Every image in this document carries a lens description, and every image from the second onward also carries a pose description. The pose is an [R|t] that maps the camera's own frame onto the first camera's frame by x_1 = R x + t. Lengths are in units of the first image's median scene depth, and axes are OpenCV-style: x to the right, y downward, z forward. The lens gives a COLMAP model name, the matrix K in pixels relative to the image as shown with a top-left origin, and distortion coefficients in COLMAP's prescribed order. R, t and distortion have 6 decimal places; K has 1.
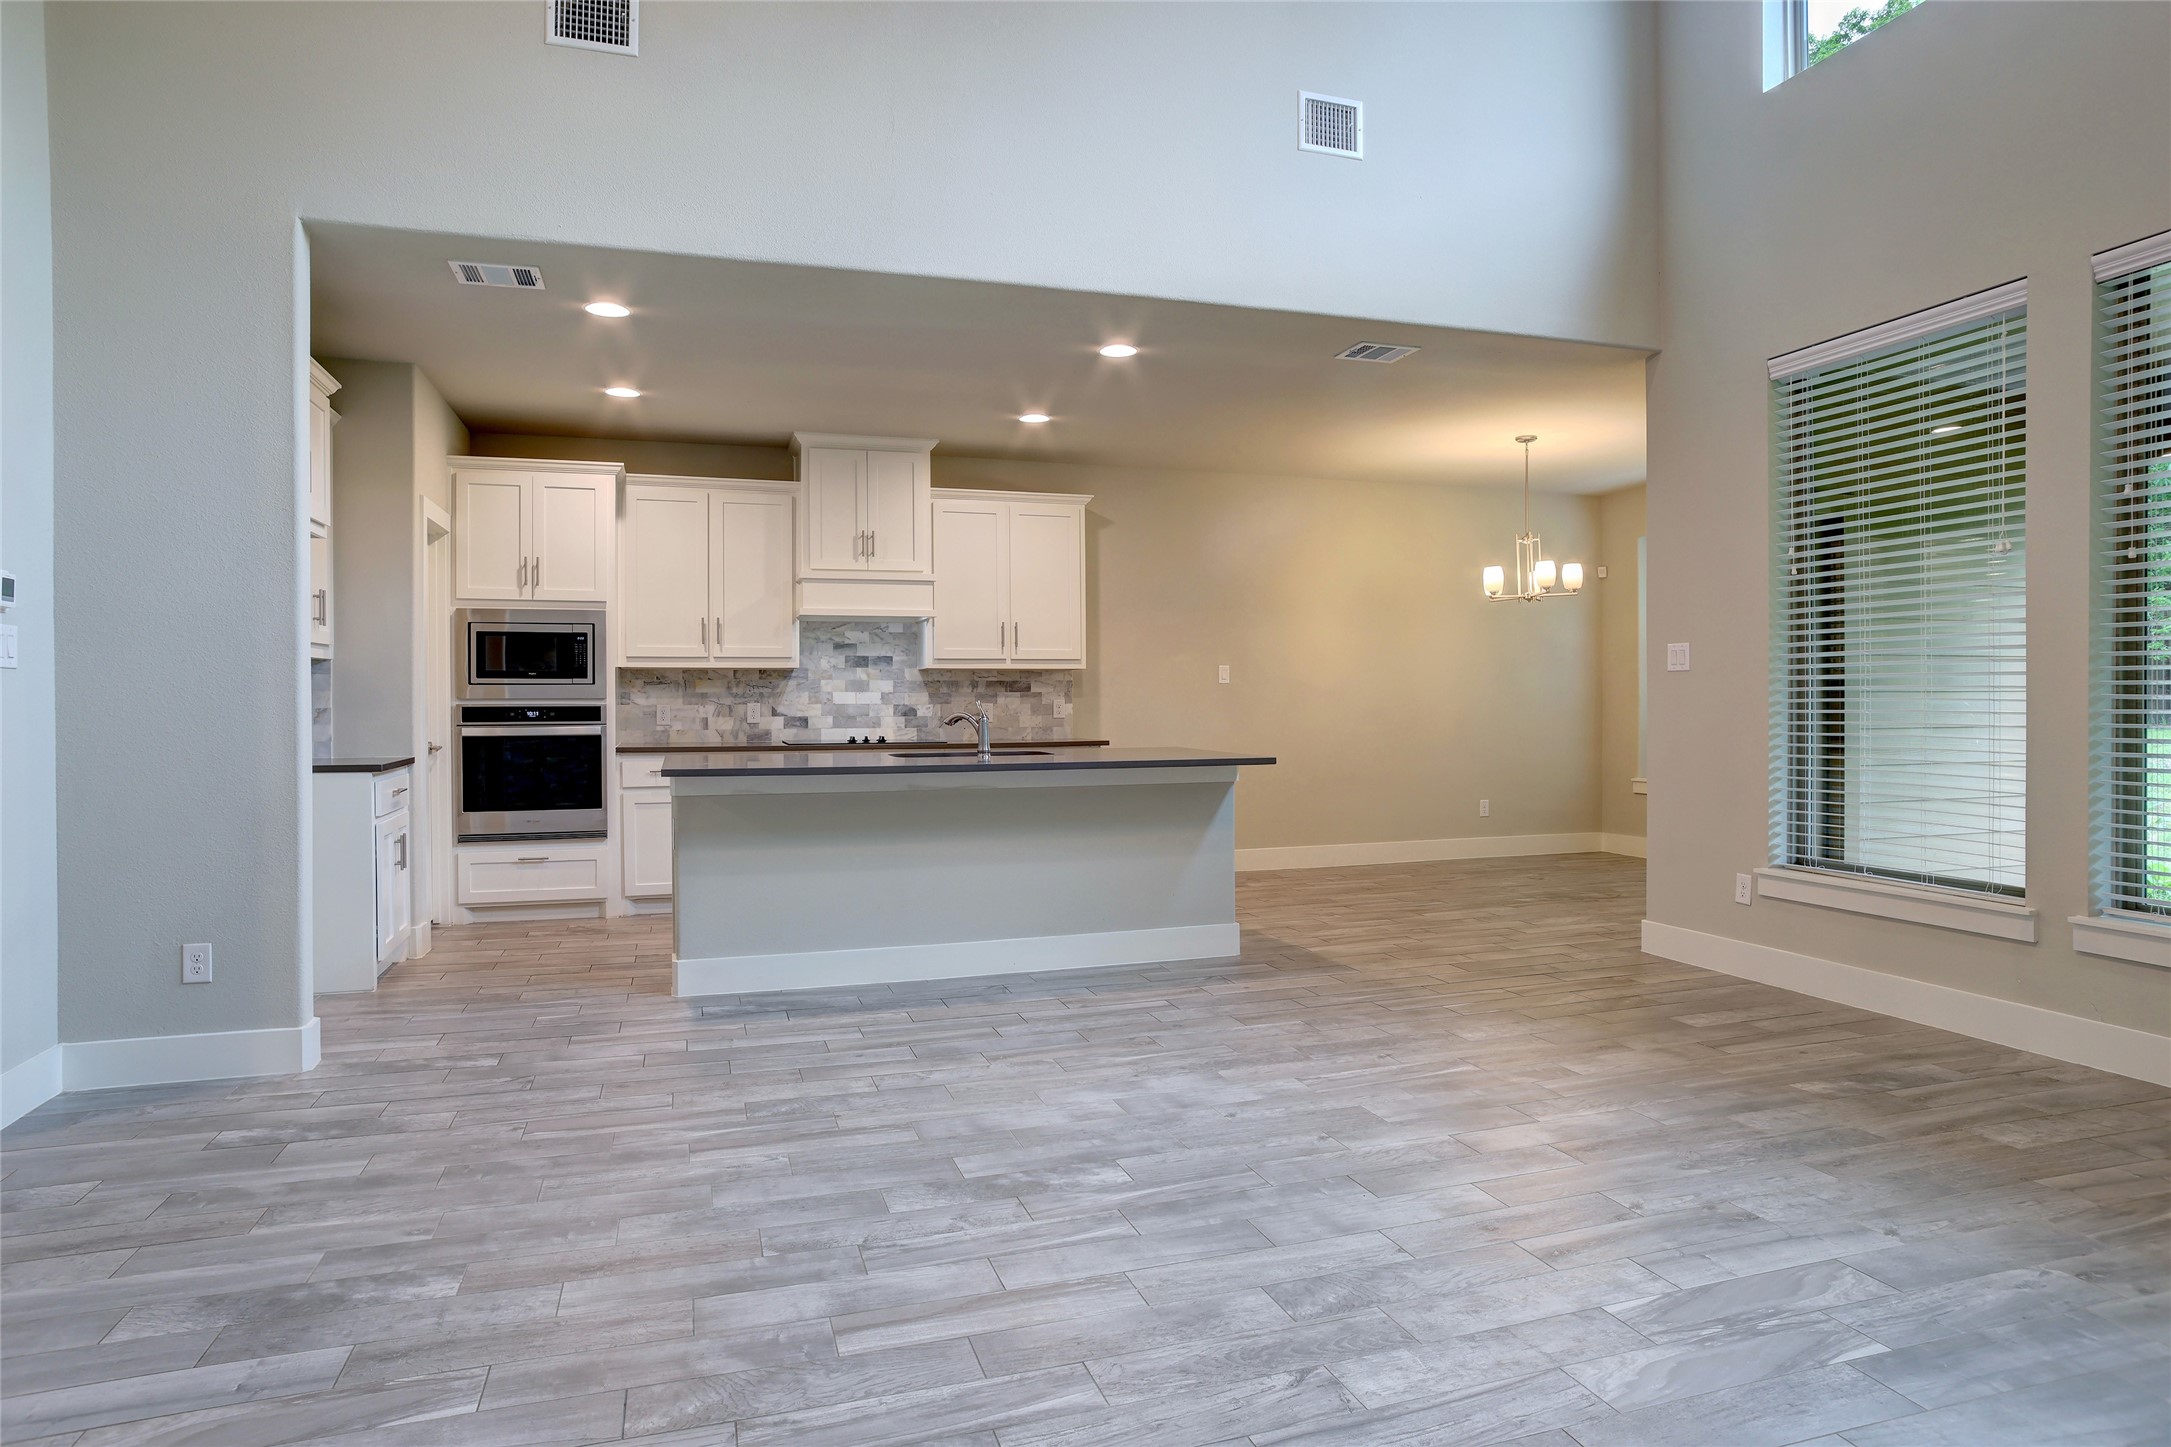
lens RADIAL K [[1243.4, 0, 1081.2], [0, 1243.4, 715.1], [0, 0, 1]] dist [-0.019094, 0.001133]
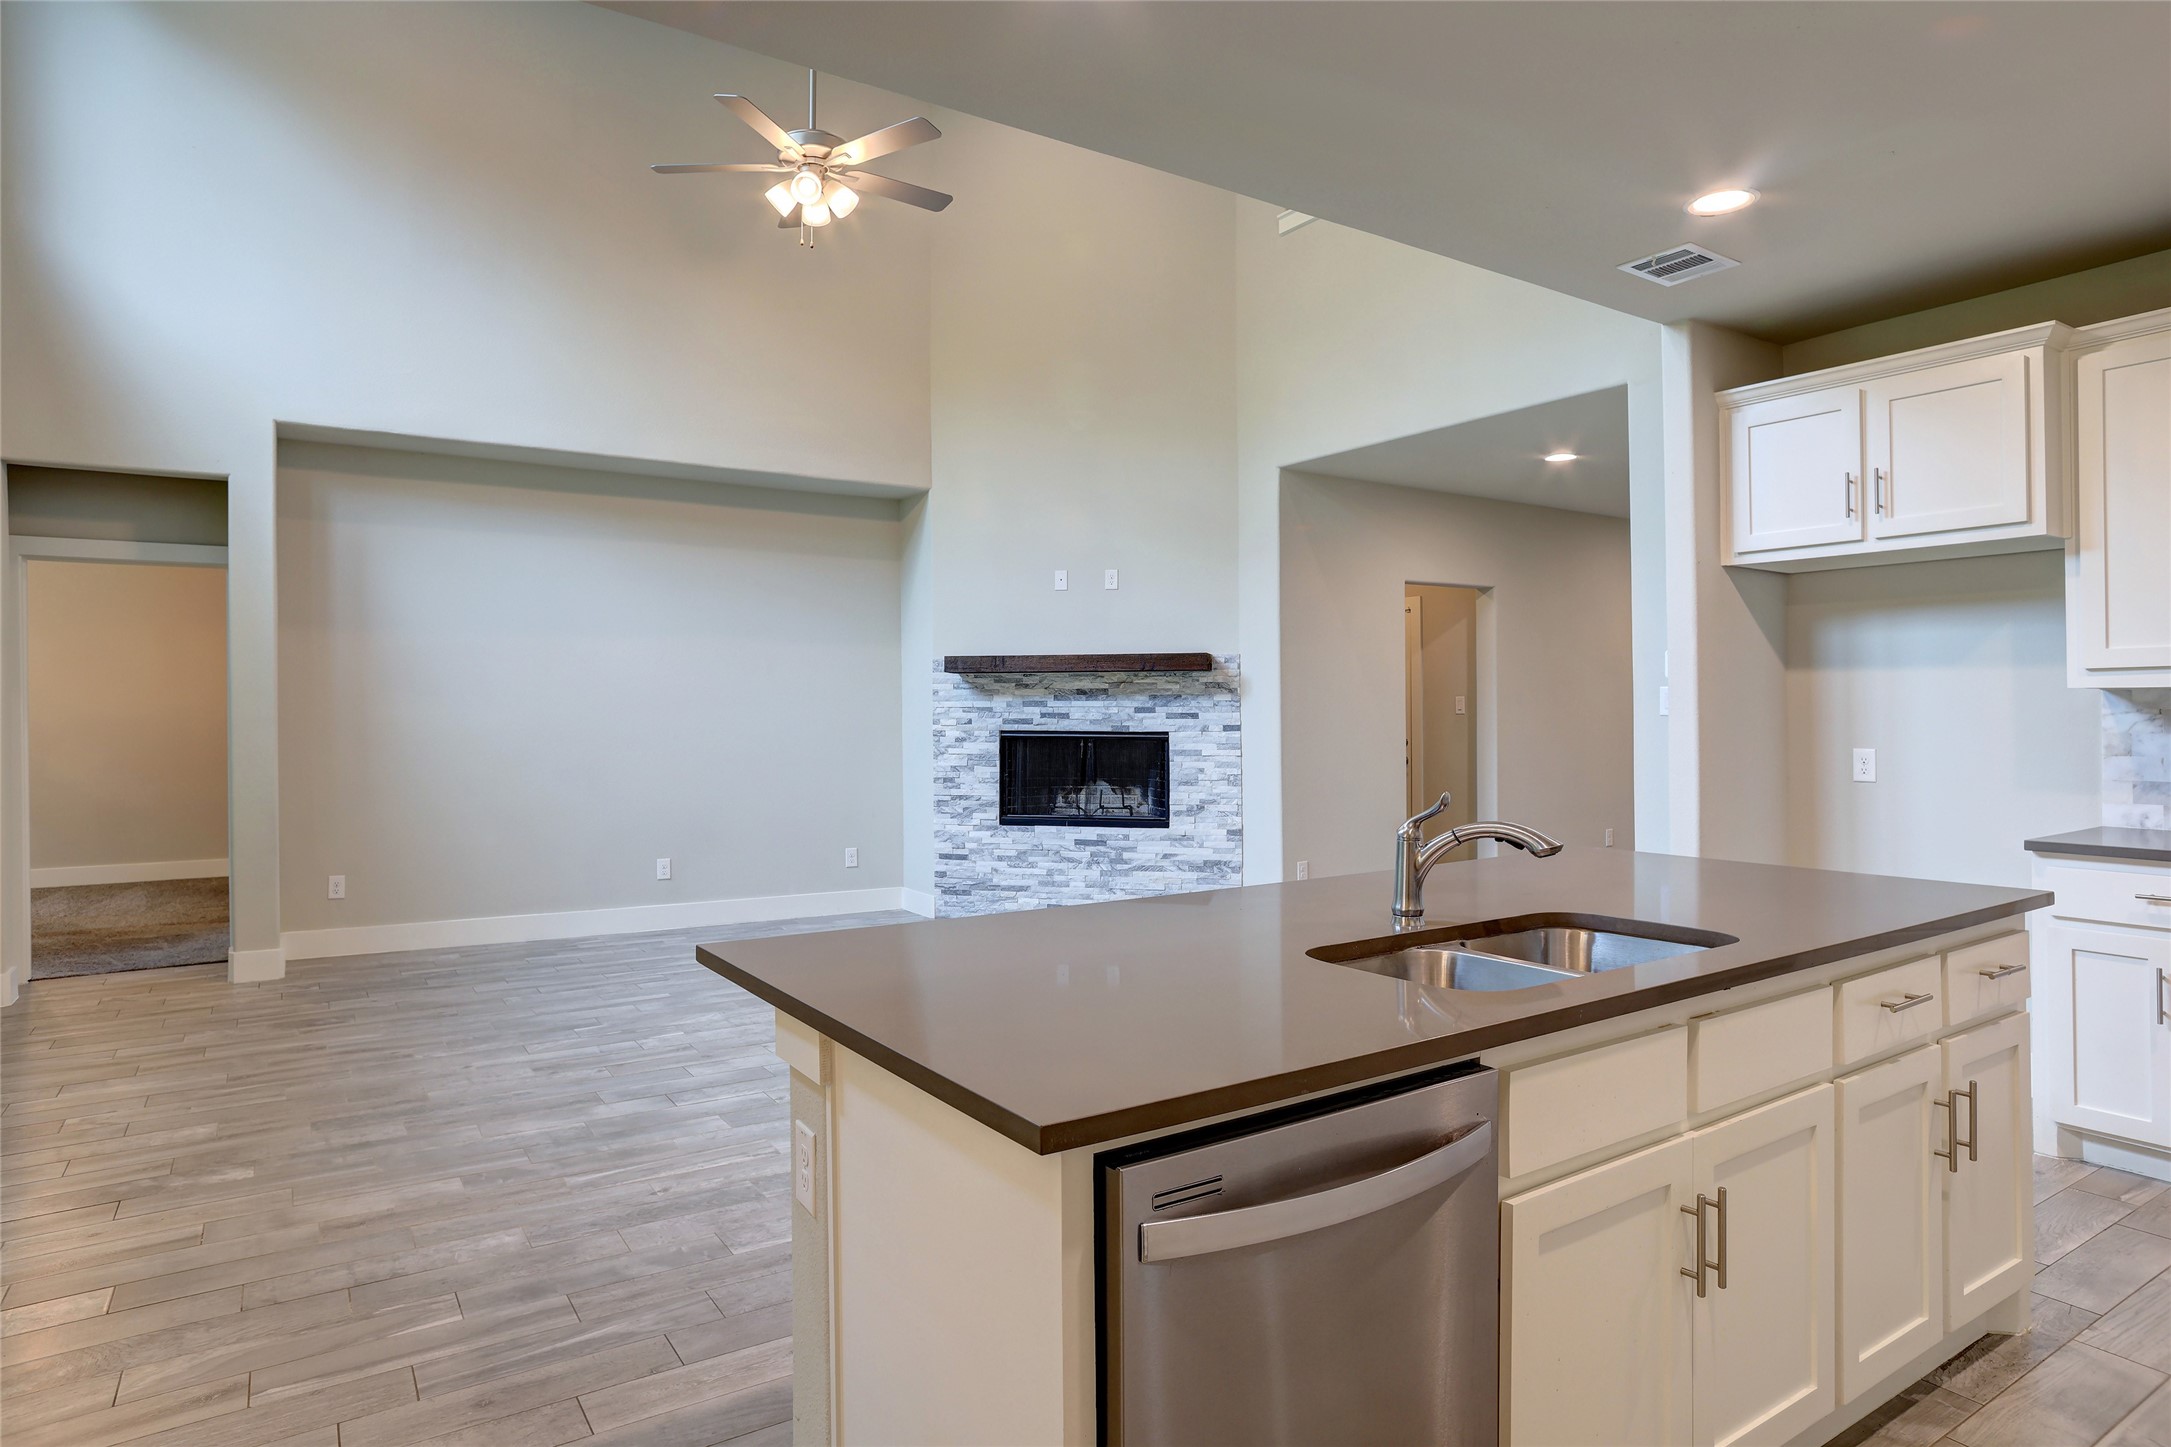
lens RADIAL K [[1243.4, 0, 1090.2], [0, 1243.4, 718.2], [0, 0, 1]] dist [-0.019094, 0.001133]
pose [[-0.961178, 0.011577, -0.275686, 0.102812], [0.006615, 0.999799, 0.018925, -0.031801], [0.275850, 0.016366, -0.961061, 1.007573]]
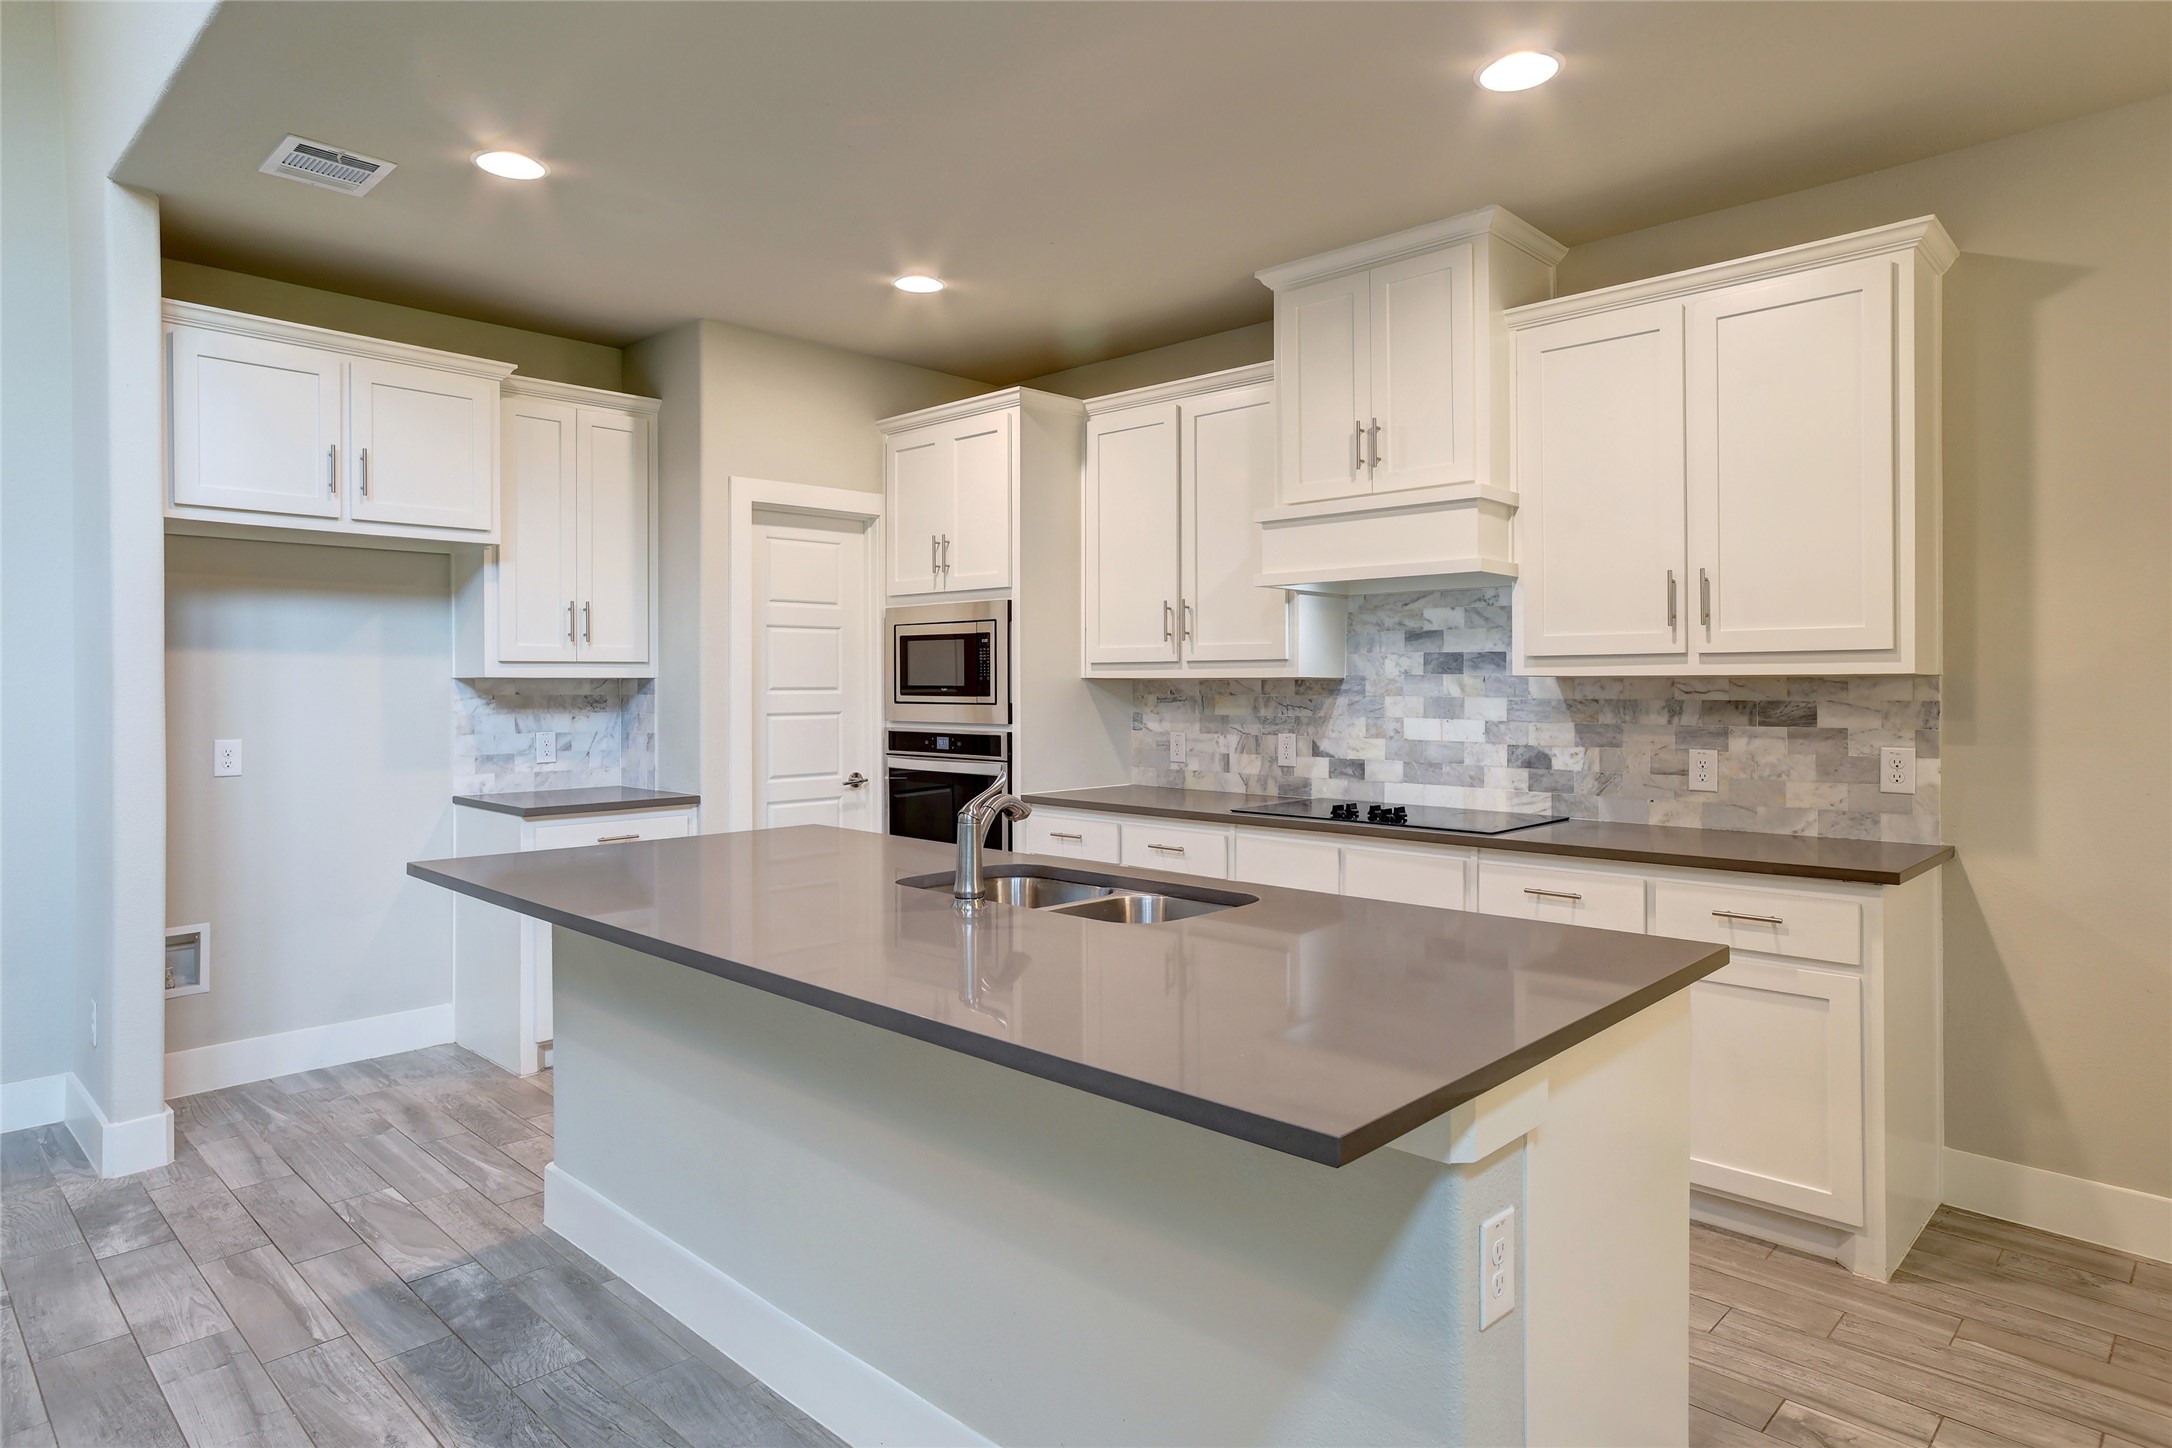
lens RADIAL K [[1244.0, 0, 1092.4], [0, 1244.0, 701.9], [0, 0, 1]] dist [-0.019094, 0.001133]
pose [[0.484465, 0.016418, -0.874657, 0.227680], [-0.013882, 0.999842, 0.011079, -0.030860], [0.874700, 0.006775, 0.484617, 0.619874]]
